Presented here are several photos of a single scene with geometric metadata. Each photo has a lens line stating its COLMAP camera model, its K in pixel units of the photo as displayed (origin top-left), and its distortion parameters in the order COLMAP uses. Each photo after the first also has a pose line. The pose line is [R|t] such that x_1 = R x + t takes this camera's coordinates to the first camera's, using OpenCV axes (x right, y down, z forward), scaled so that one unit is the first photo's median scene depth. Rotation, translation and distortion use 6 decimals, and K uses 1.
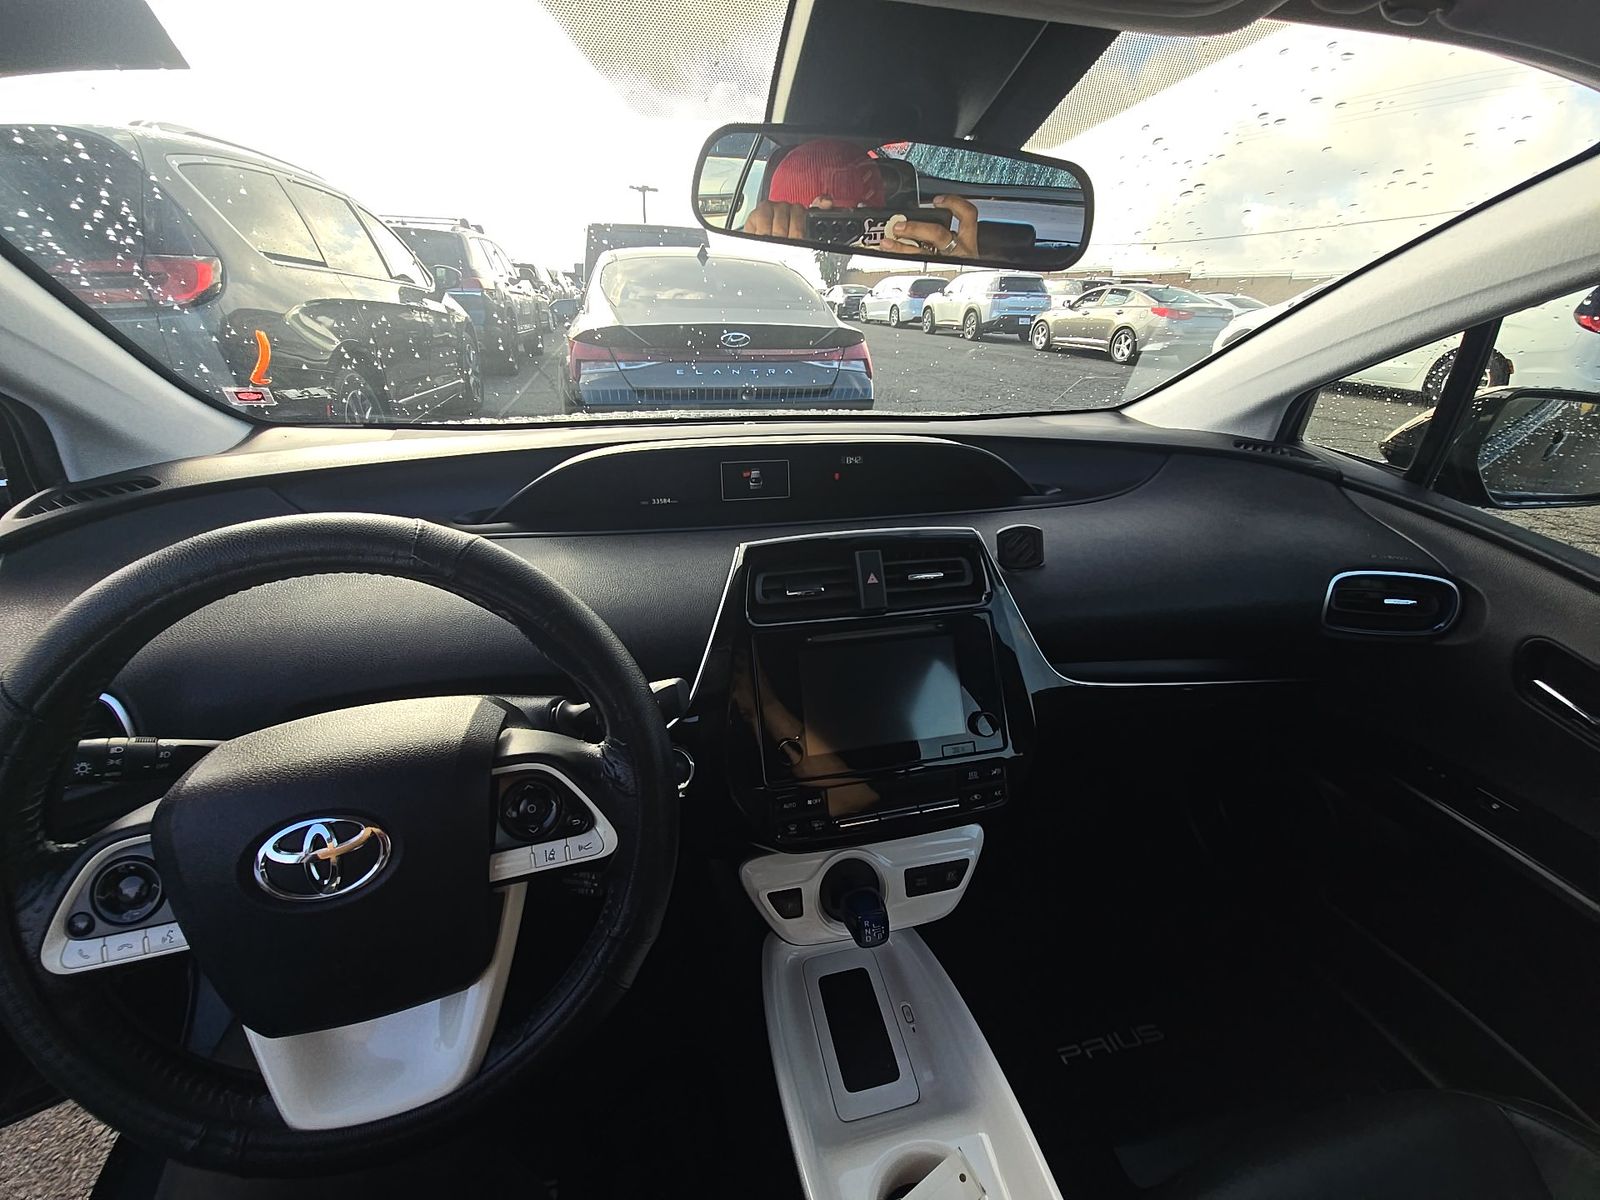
lens RADIAL K [[641.0, 0, 814.7], [0, 641.0, 575.7], [0, 0, 1]] dist [0.004902, -0.007274]
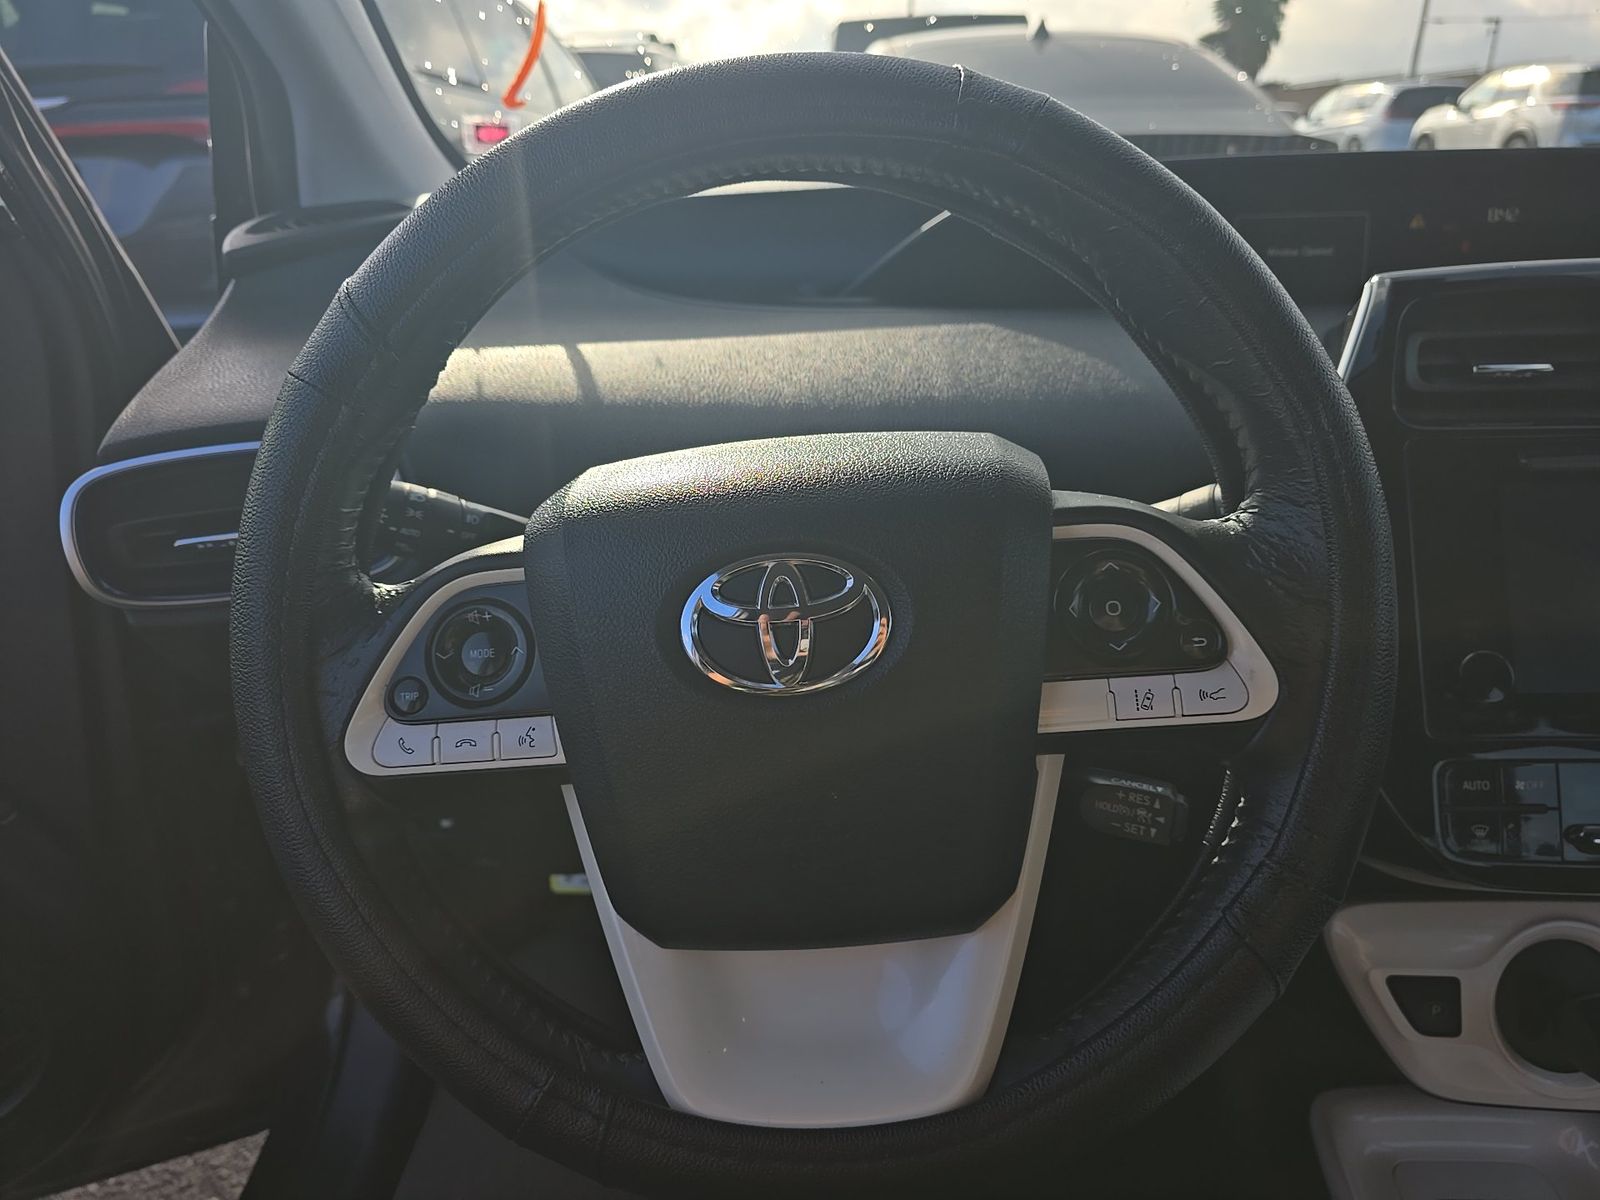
lens RADIAL K [[1086.4, 0, 796.0], [0, 1086.4, 602.4], [0, 0, 1]] dist [0.012184, -0.018382]
pose [[0.958281, 0.059813, -0.279500, -0.293876], [-0.073959, 0.996445, -0.040333, 0.274938], [0.276094, 0.059321, 0.959298, 0.048231]]
